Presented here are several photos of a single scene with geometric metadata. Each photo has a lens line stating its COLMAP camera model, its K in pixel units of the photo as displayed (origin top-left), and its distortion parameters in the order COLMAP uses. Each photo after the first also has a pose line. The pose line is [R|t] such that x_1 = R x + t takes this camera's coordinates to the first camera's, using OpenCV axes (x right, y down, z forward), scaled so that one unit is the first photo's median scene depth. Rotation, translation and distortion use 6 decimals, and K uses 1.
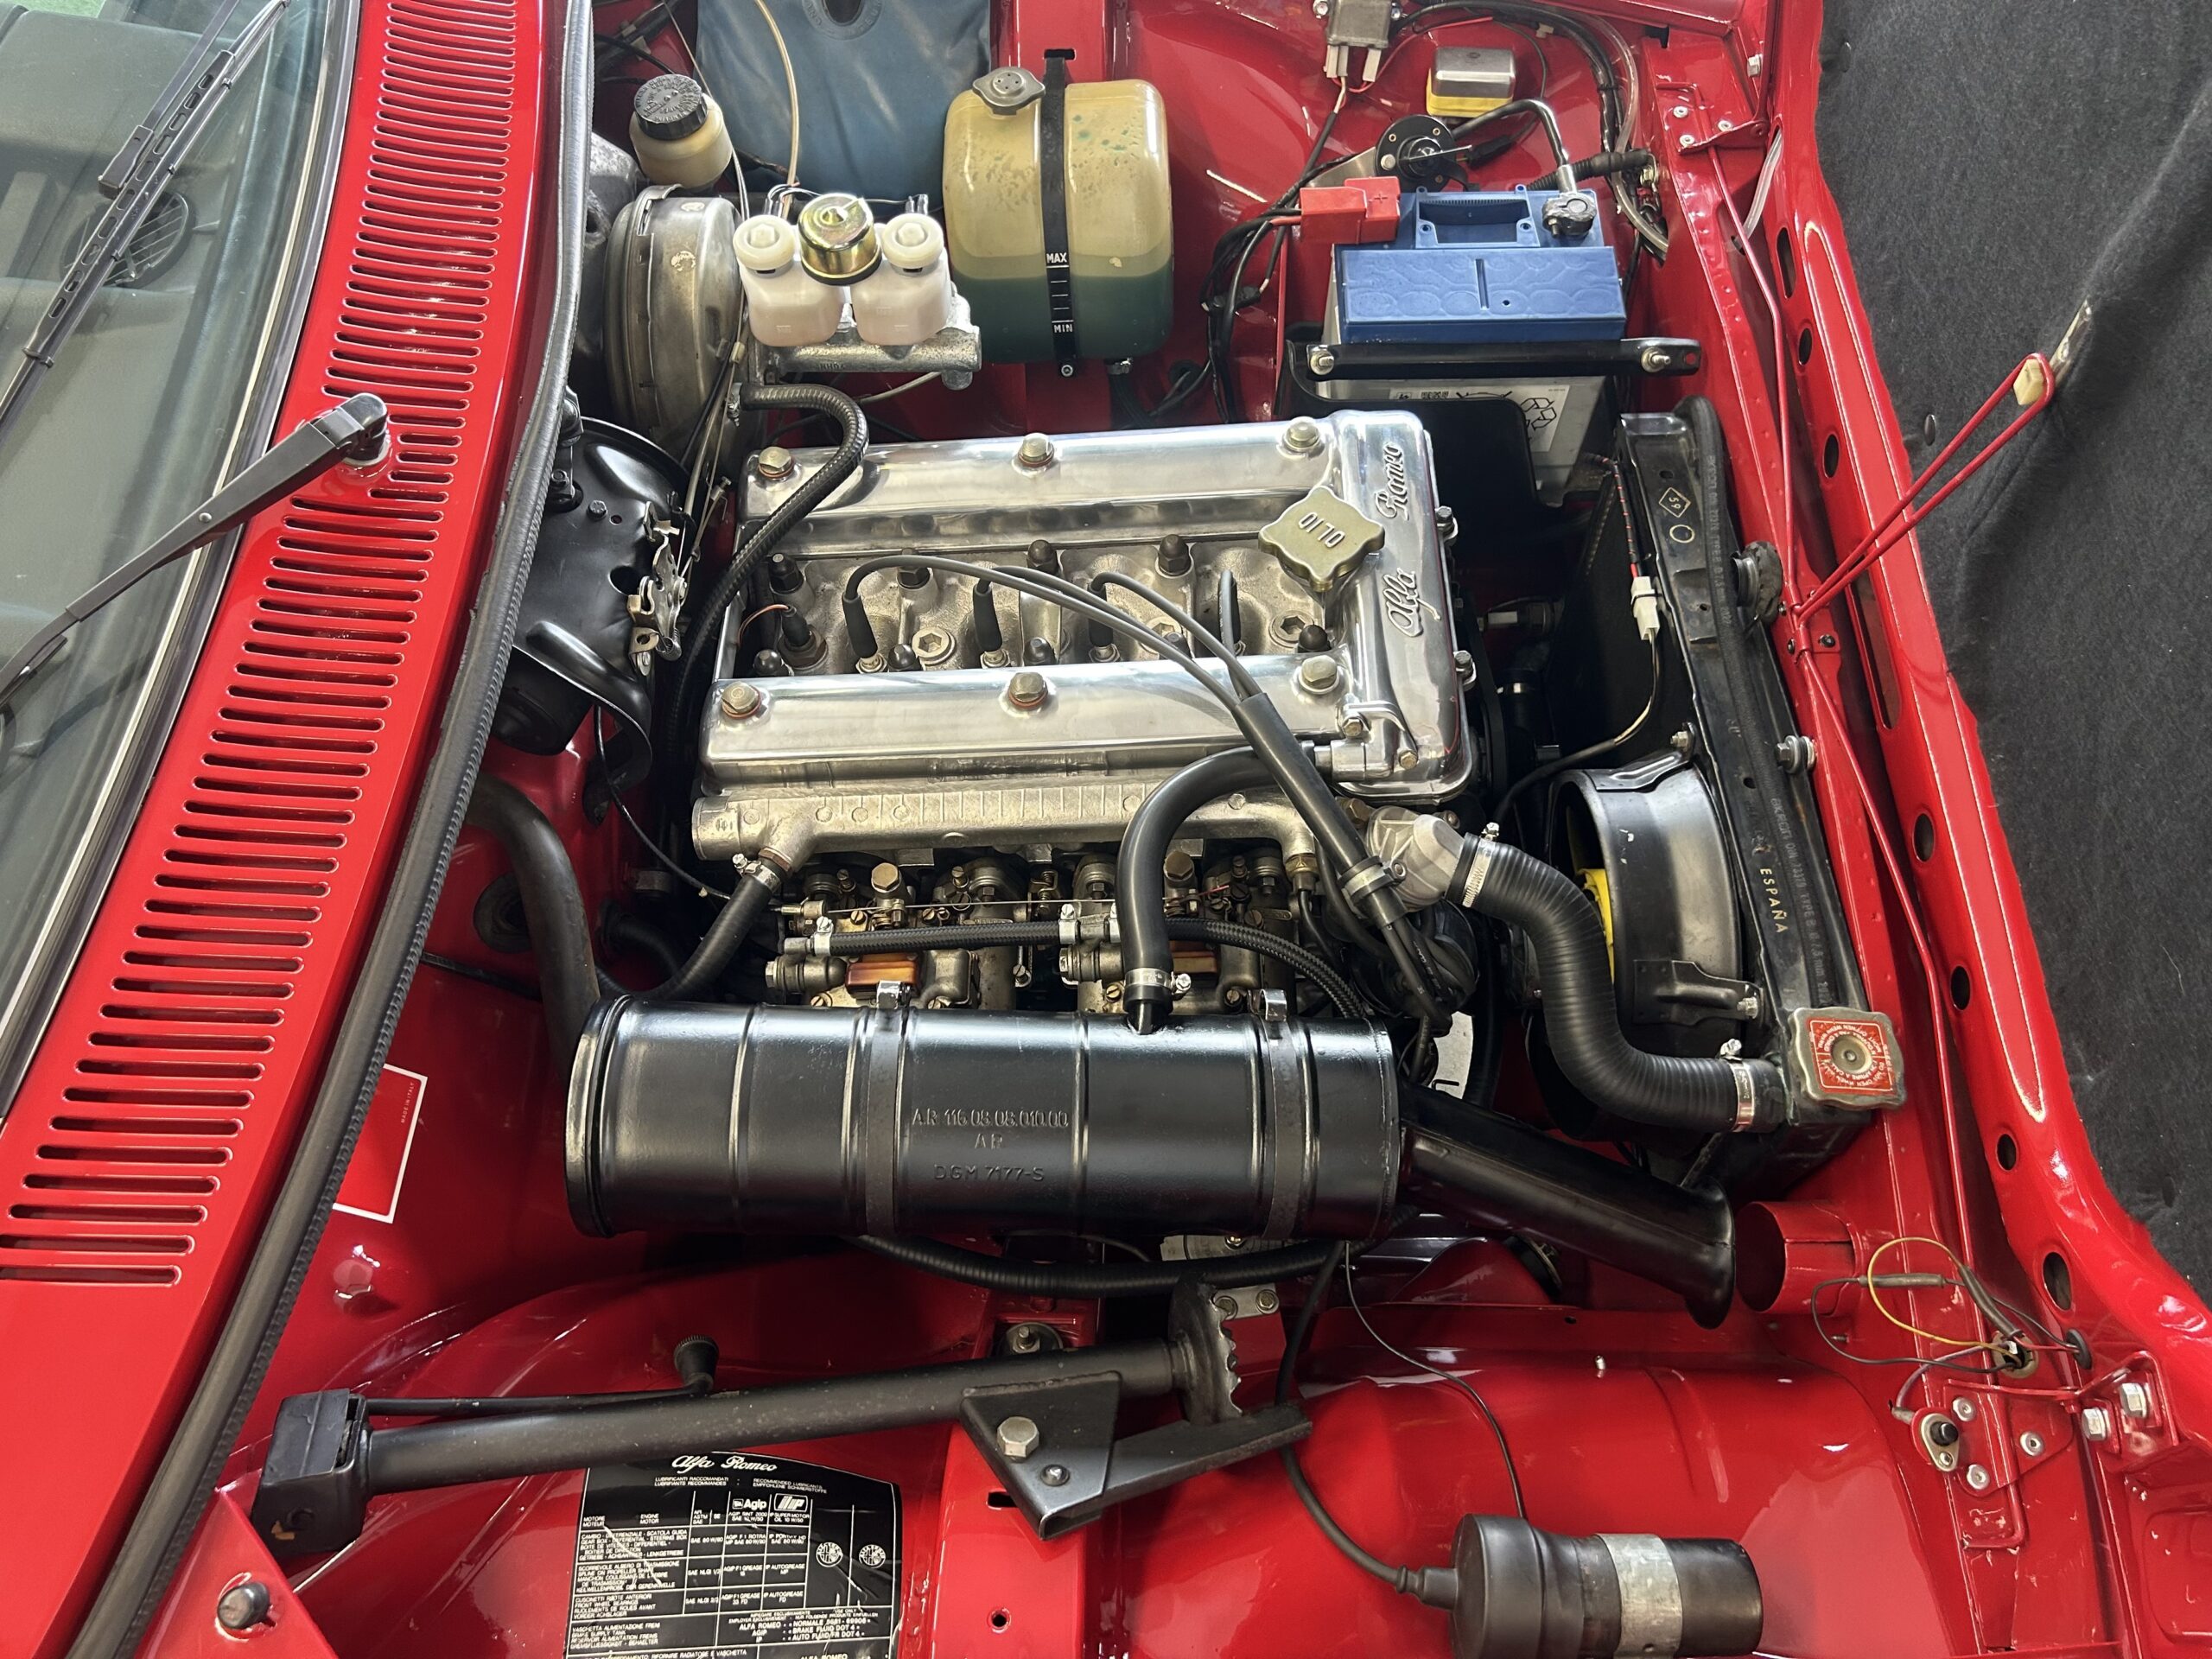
lens RADIAL K [[1680.5, 0, 1089.4], [0, 1680.5, 834.8], [0, 0, 1]] dist [0.024836, -0.010358]
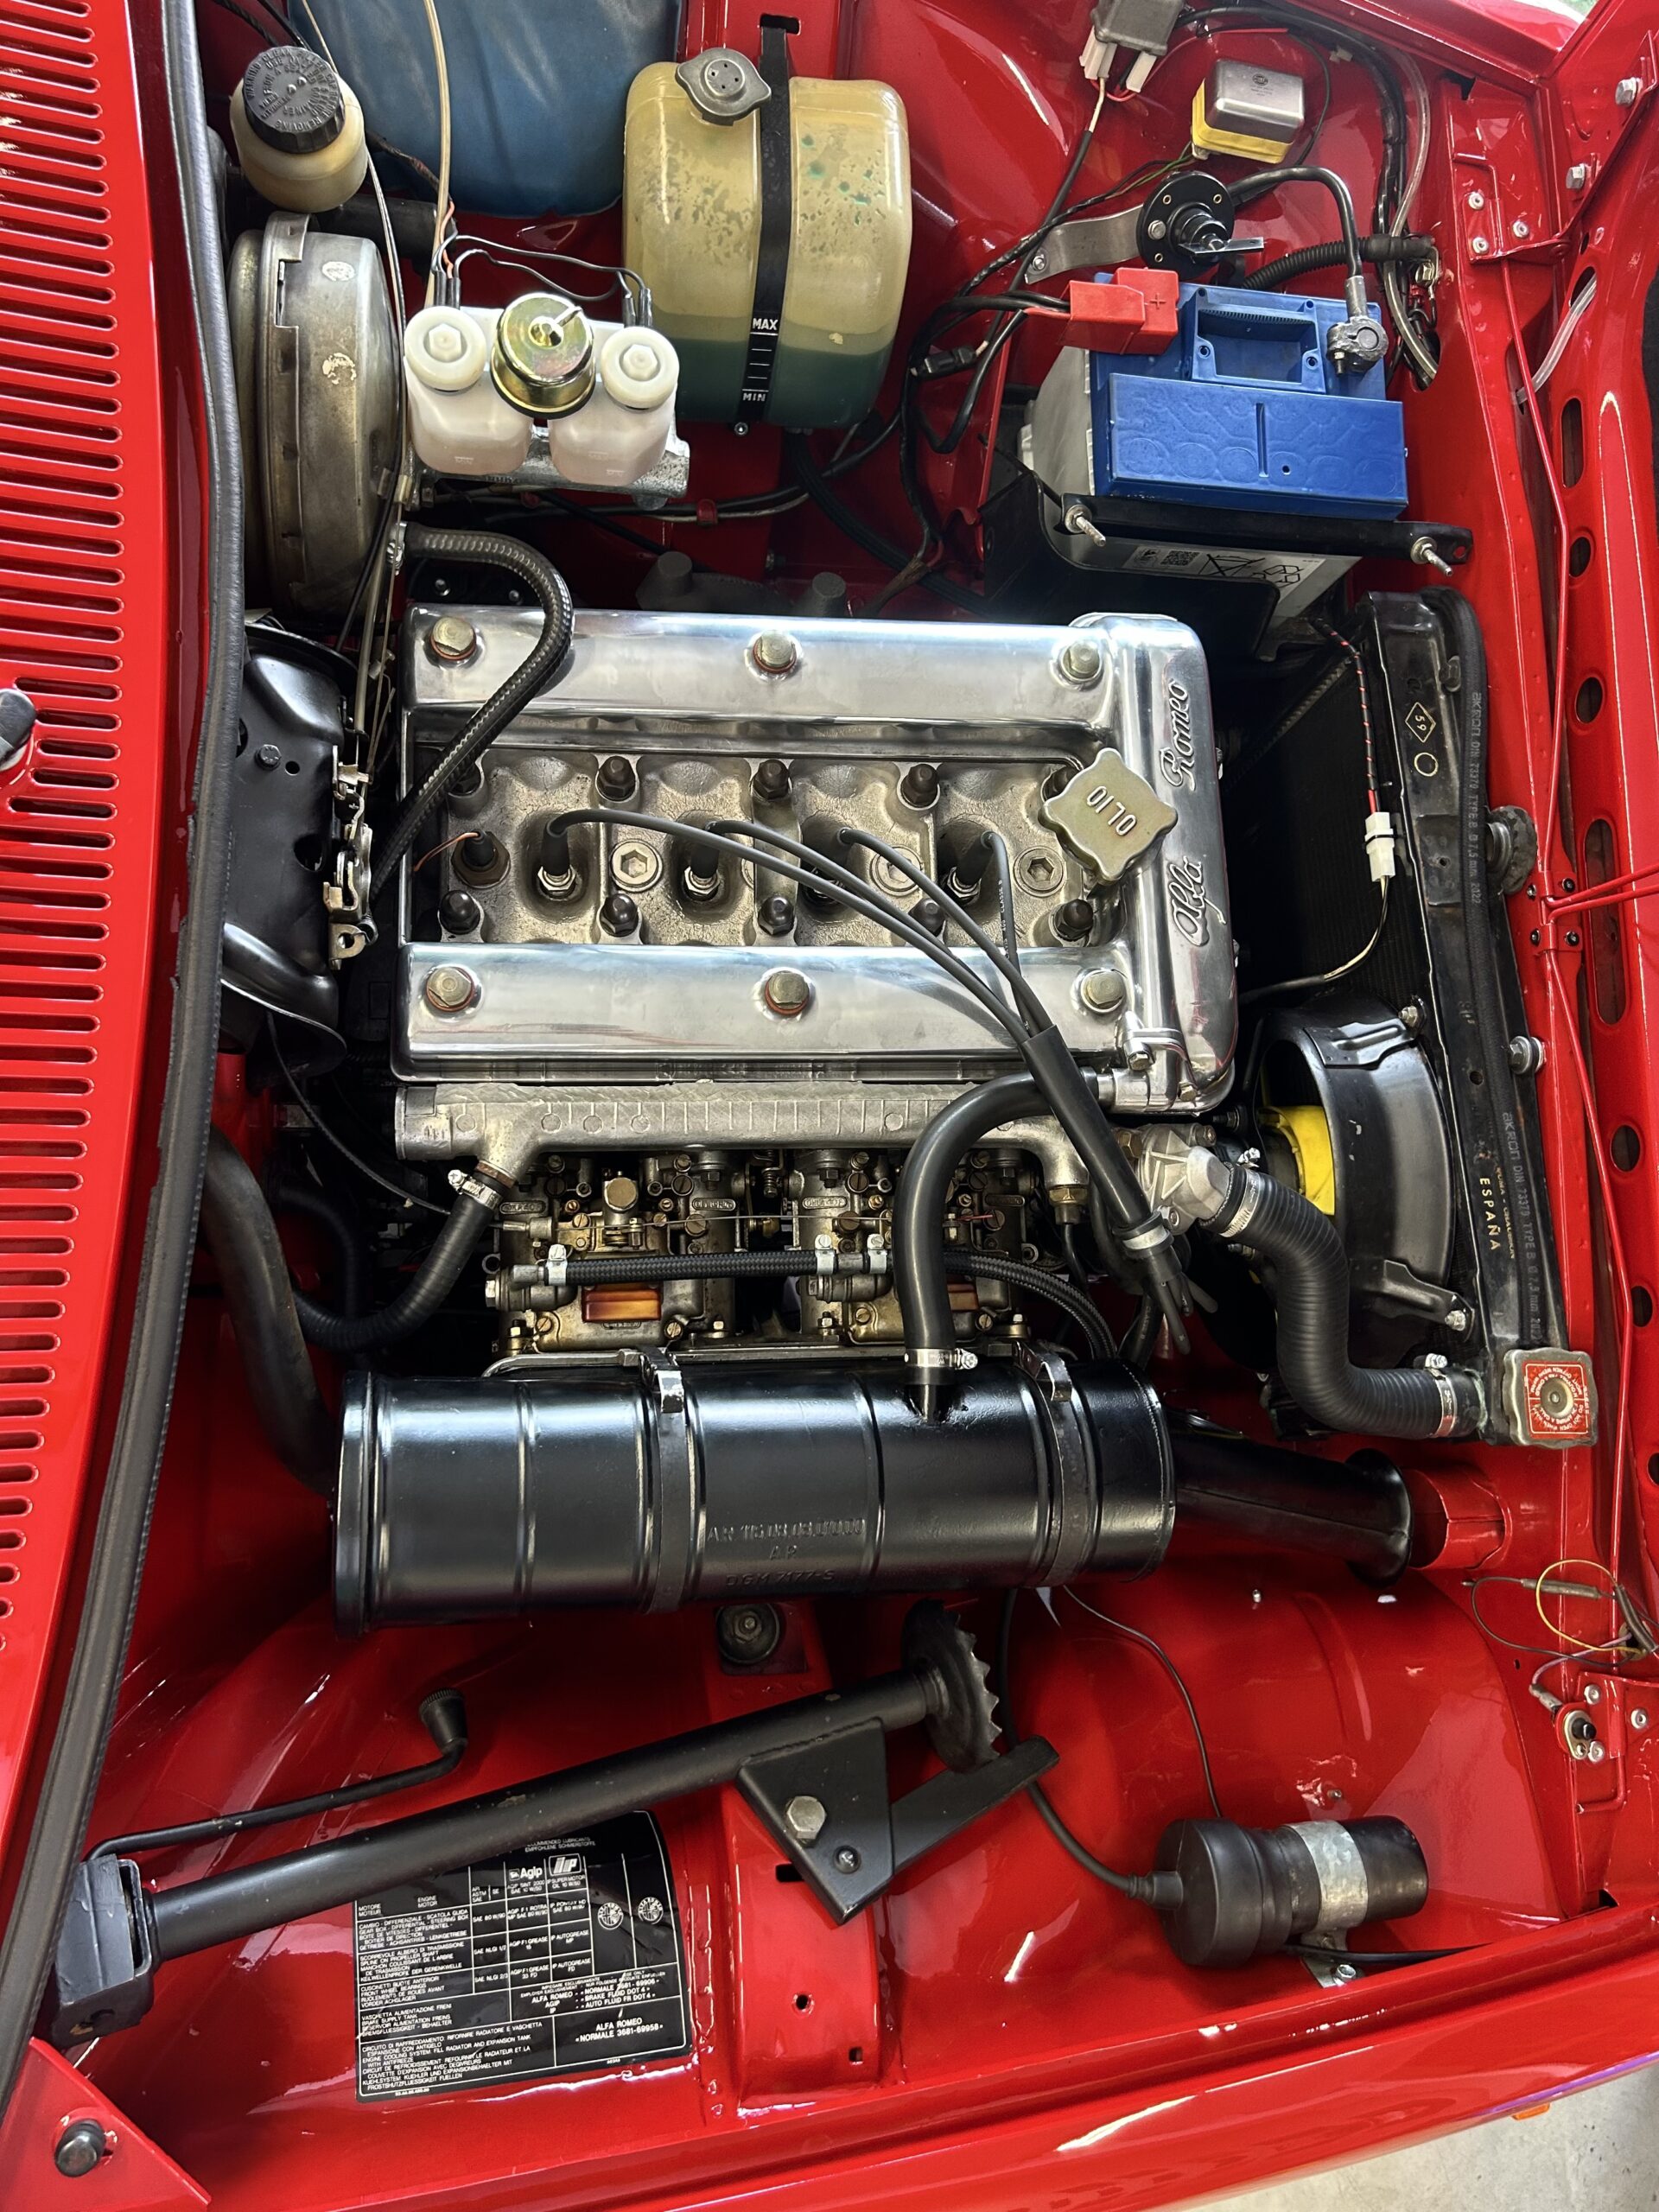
lens RADIAL K [[1680.5, 0, 829.5], [0, 1680.5, 1106.0], [0, 0, 1]] dist [0.024836, -0.010358]
pose [[0.974143, 0.003205, 0.225909, -0.213597], [-0.077659, 0.943724, 0.321486, -0.314349], [-0.212166, -0.330717, 0.919571, 0.157179]]
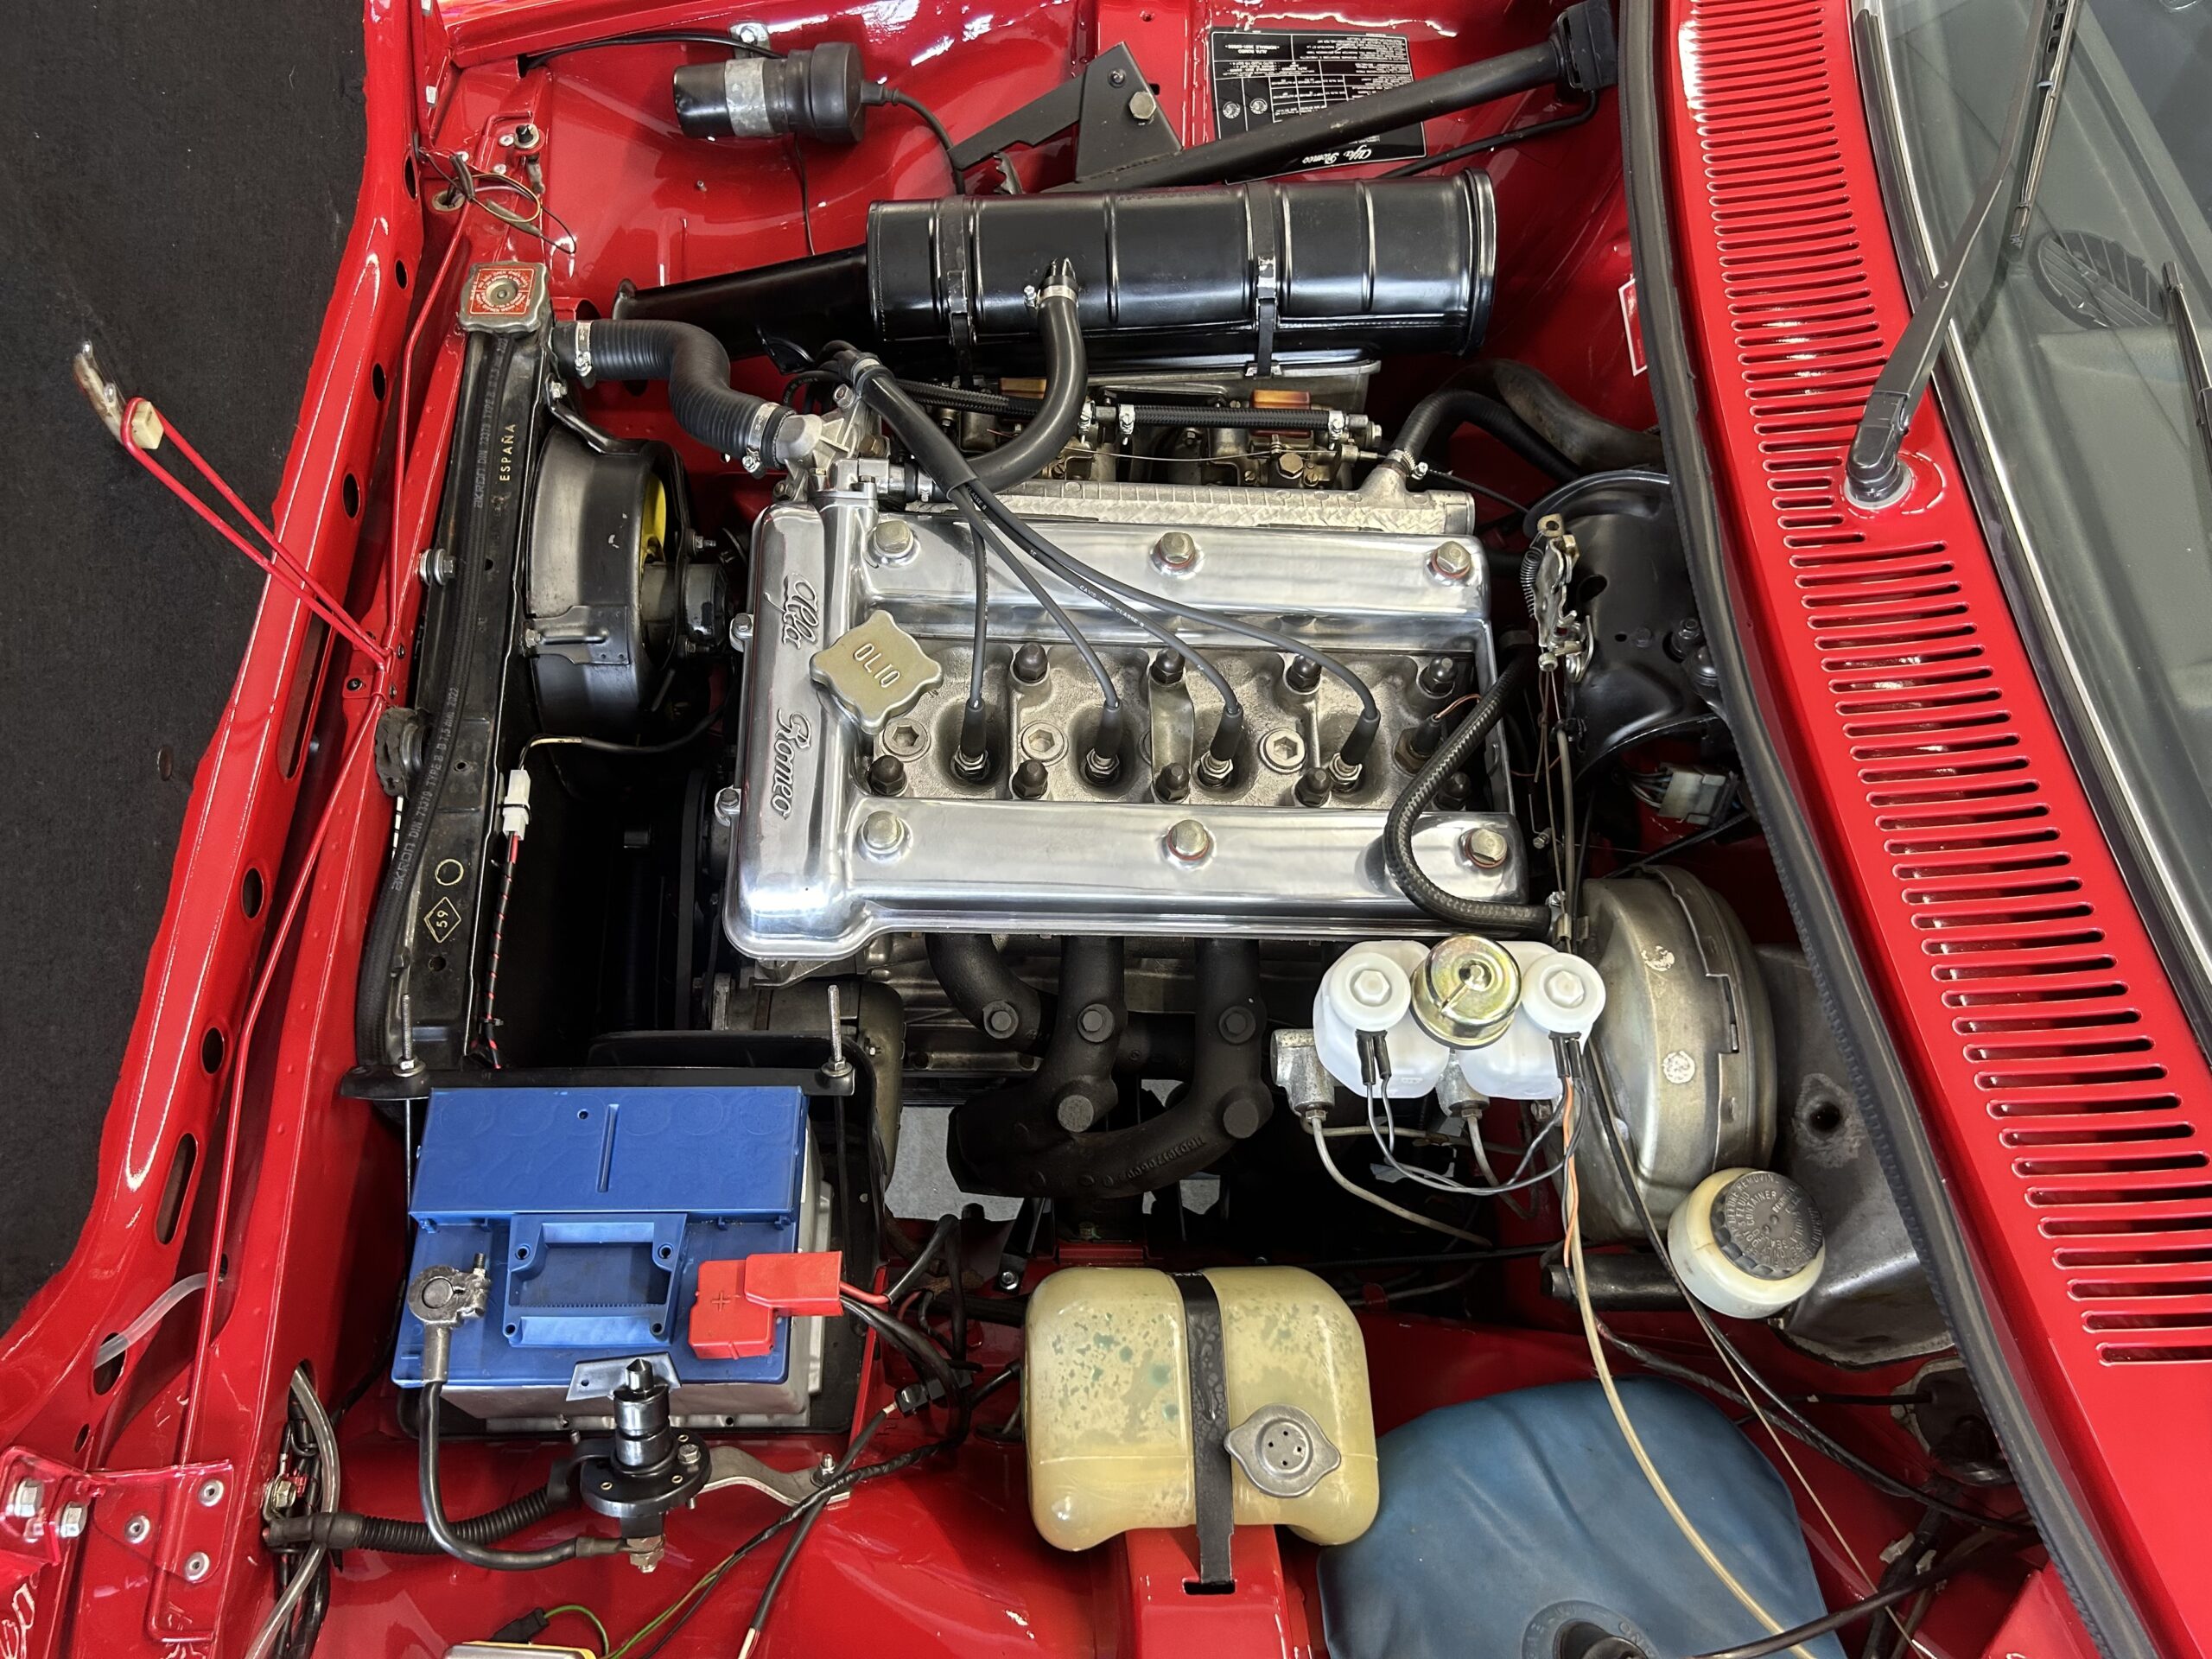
lens RADIAL K [[1646.5, 0, 1106.0], [0, 1646.5, 829.5], [0, 0, 1]] dist [0.000913, -0.000433]
pose [[-0.999411, 0.023223, -0.025260, 0.035626], [-0.033974, -0.566529, 0.823341, -1.006418], [0.004810, 0.823714, 0.566985, 0.566818]]
